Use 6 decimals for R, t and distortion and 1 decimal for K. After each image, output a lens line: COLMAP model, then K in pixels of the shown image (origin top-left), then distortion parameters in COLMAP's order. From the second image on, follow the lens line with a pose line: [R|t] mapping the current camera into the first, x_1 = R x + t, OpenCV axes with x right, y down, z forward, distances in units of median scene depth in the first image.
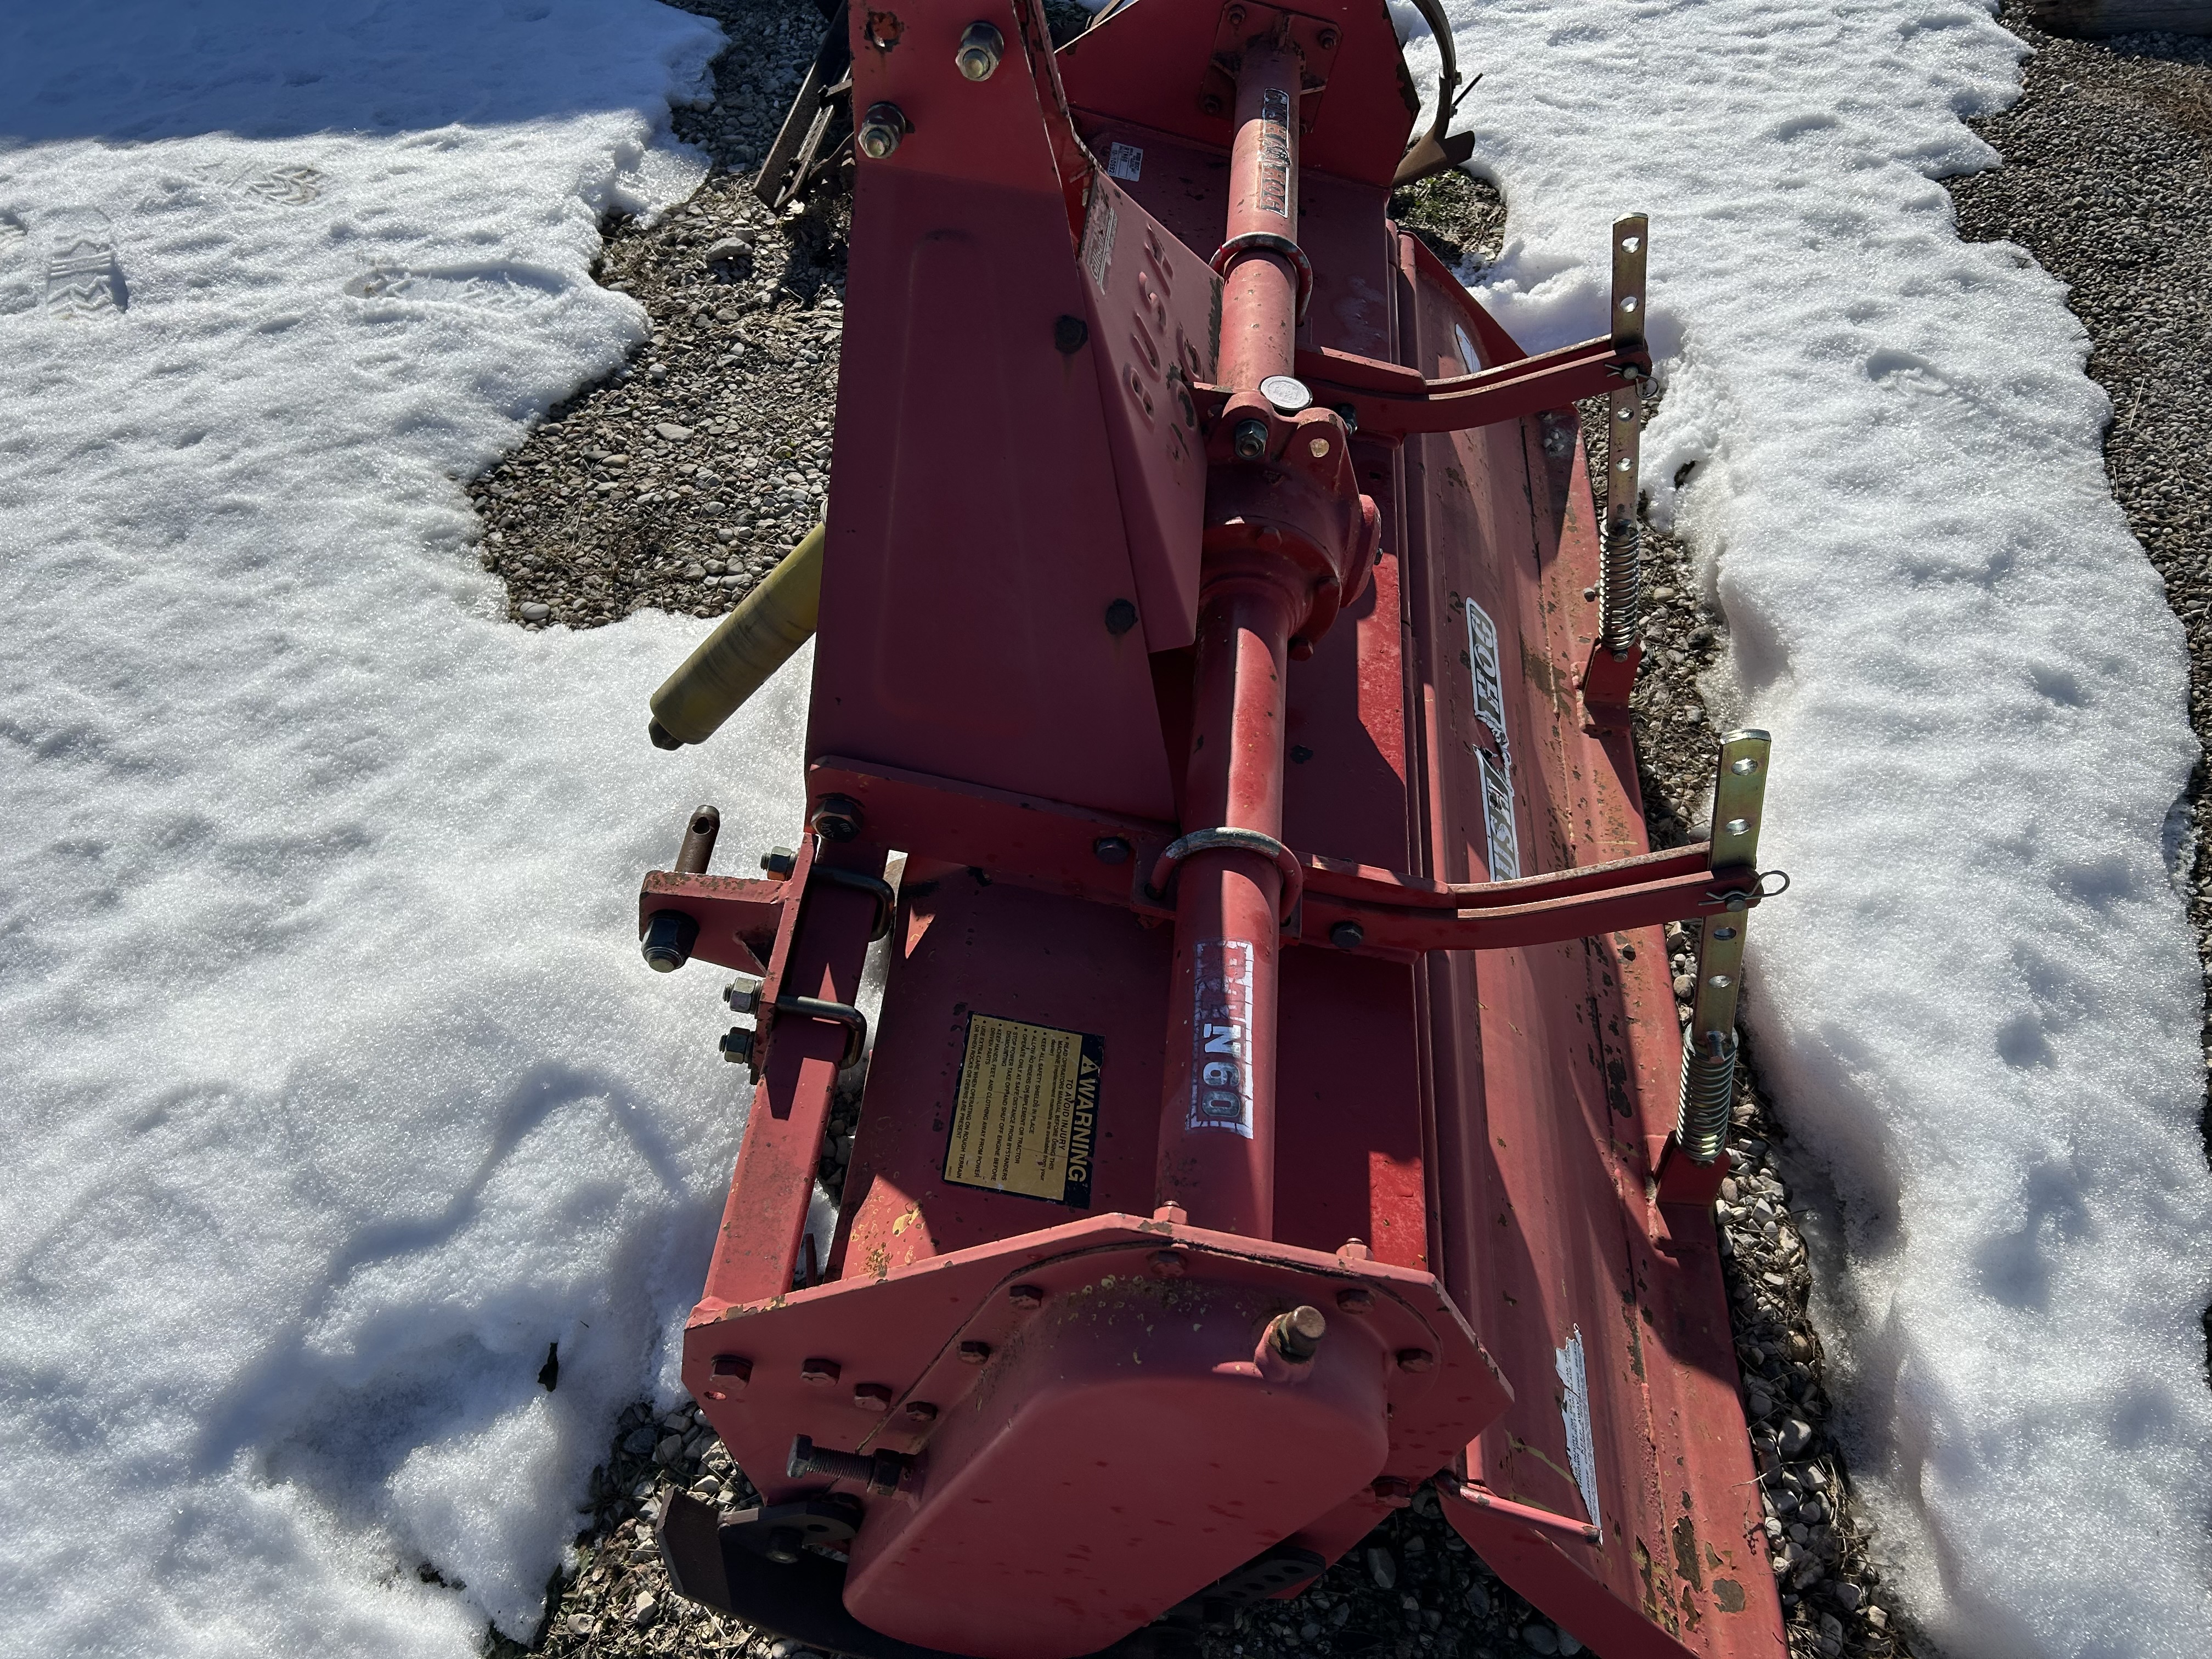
lens RADIAL K [[1689.1, 0, 1154.4], [0, 1689.1, 830.5], [0, 0, 1]] dist [0.007187, 0.000108]
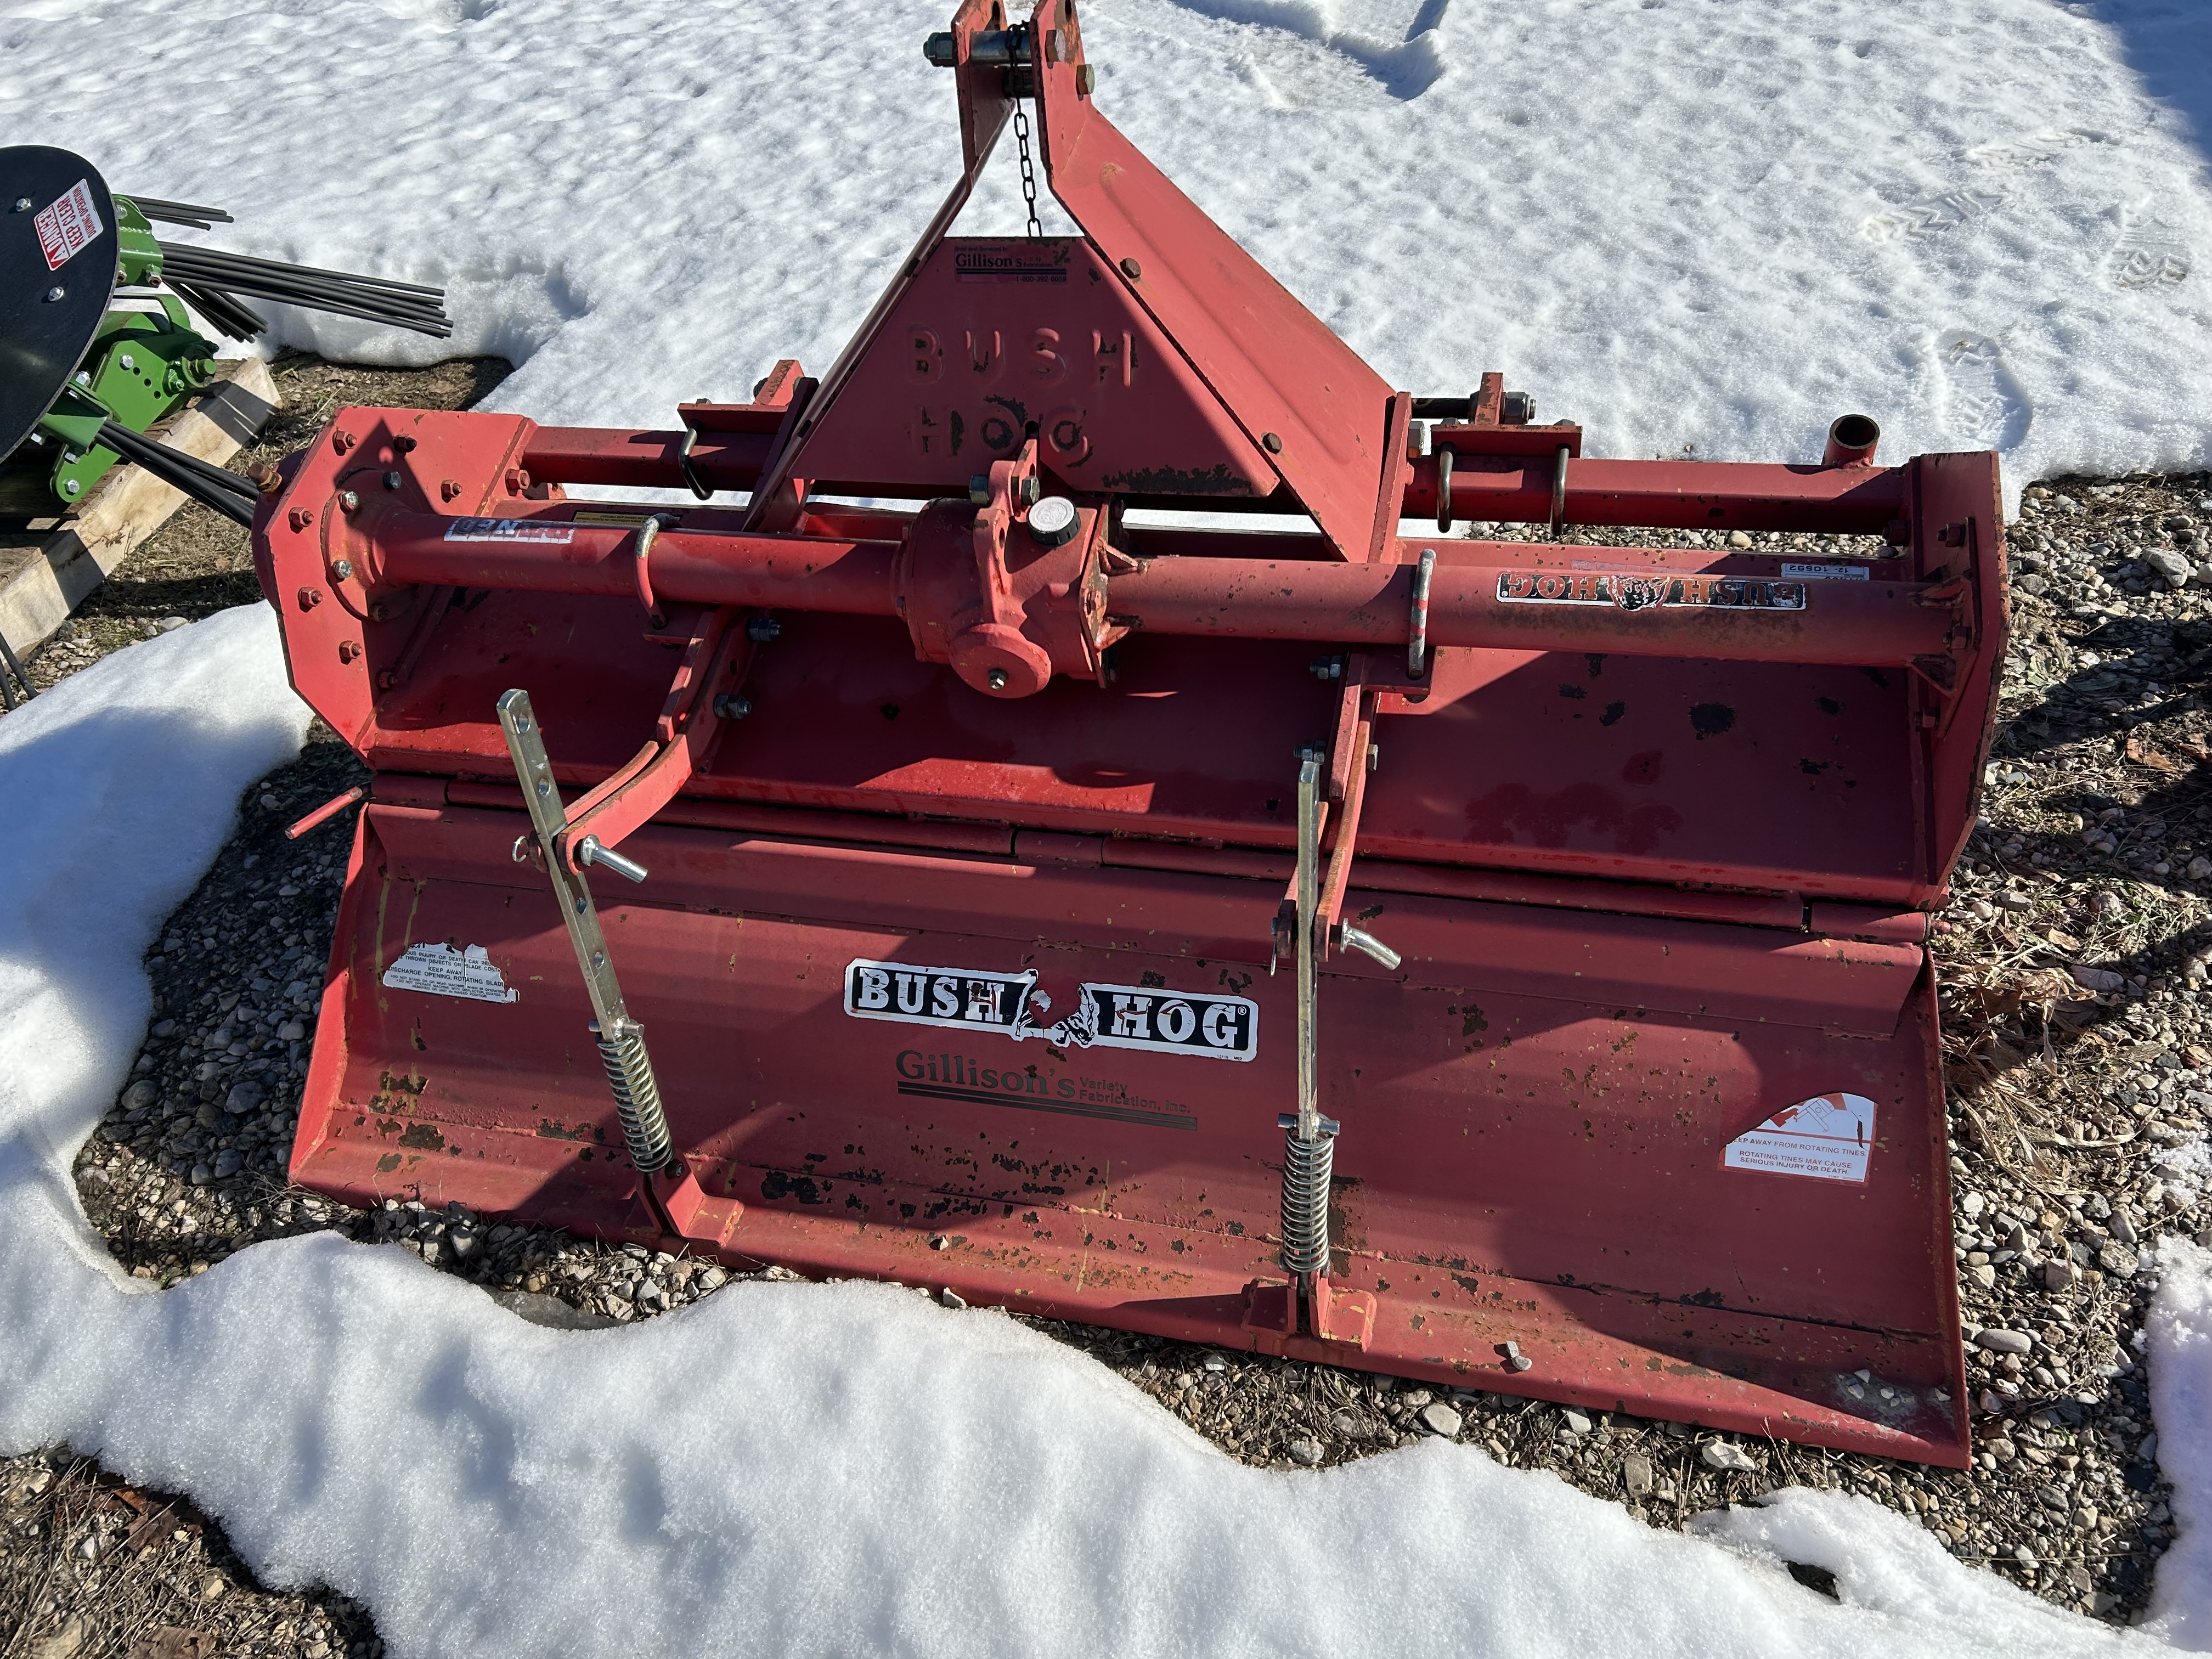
lens RADIAL K [[1646.9, 0, 1070.9], [0, 1646.9, 829.2], [0, 0, 1]] dist [0.029609, -0.004289]
pose [[-0.170538, 0.718409, -0.674392, 0.702787], [-0.673484, 0.414610, 0.611978, -0.624638], [0.719261, 0.558558, 0.413131, 0.511512]]
